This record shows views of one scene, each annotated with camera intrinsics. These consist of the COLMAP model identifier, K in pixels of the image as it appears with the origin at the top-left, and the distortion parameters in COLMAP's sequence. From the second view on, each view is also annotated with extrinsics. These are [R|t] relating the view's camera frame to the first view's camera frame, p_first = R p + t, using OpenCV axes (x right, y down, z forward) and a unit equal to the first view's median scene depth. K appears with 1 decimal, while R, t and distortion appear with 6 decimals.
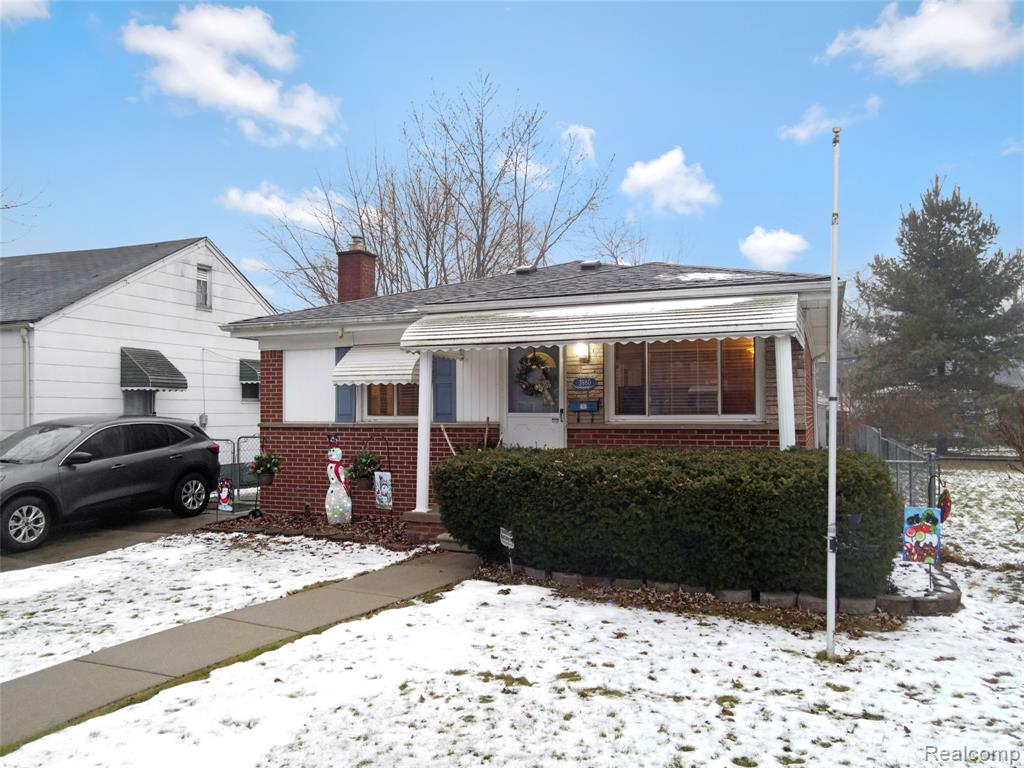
lens RADIAL K [[768.4, 0, 512.0], [0, 768.4, 387.7], [0, 0, 1]] dist [0.001903, 0.000572]
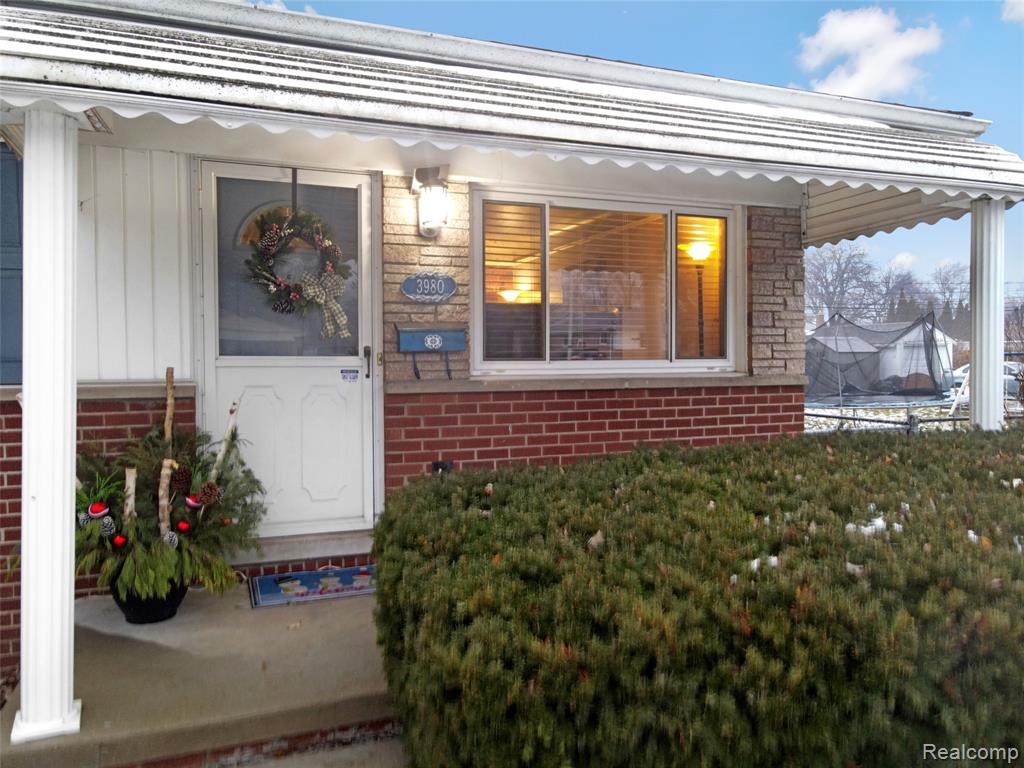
lens RADIAL K [[768.4, 0, 511.5], [0, 768.4, 380.9], [0, 0, 1]] dist [0.001903, 0.000572]
pose [[0.723769, -0.015272, 0.689874, -0.172012], [-0.015808, 0.999126, 0.038703, 0.029184], [-0.689862, -0.038918, 0.722894, 0.652297]]
